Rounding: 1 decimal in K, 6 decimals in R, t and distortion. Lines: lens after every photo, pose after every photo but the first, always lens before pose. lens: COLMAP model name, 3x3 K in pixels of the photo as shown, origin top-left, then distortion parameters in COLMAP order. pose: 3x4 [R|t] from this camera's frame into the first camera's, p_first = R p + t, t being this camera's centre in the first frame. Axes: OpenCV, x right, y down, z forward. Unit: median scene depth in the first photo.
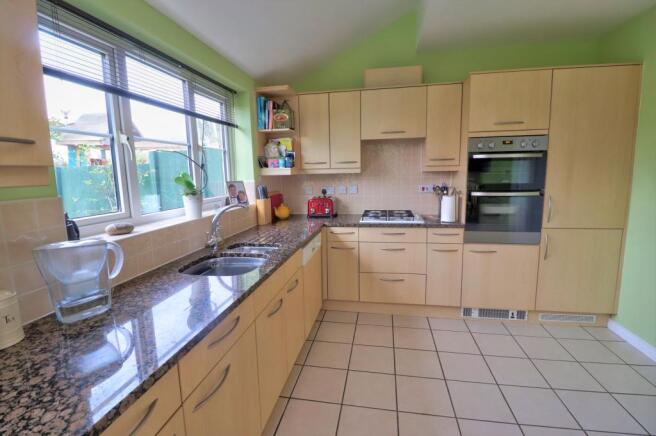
lens RADIAL K [[302.4, 0, 331.5], [0, 302.4, 214.8], [0, 0, 1]] dist [-0.011146, -0.005576]
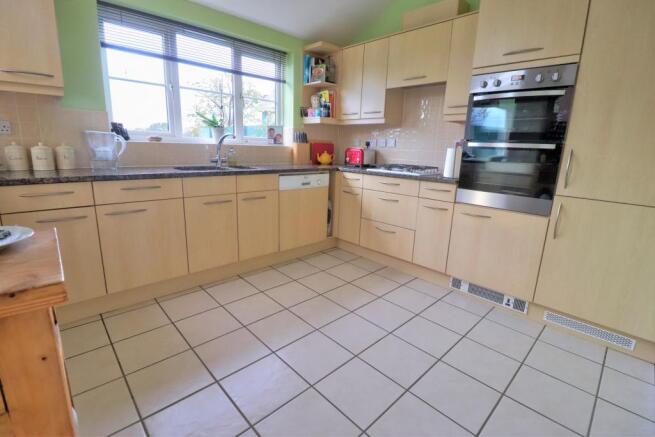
lens RADIAL K [[301.9, 0, 322.6], [0, 301.9, 214.2], [0, 0, 1]] dist [-0.011146, -0.005576]
pose [[0.806276, 0.179677, -0.563592, 0.603158], [-0.134057, 0.983466, 0.121754, 0.070864], [0.576150, -0.022614, 0.817031, 0.062922]]
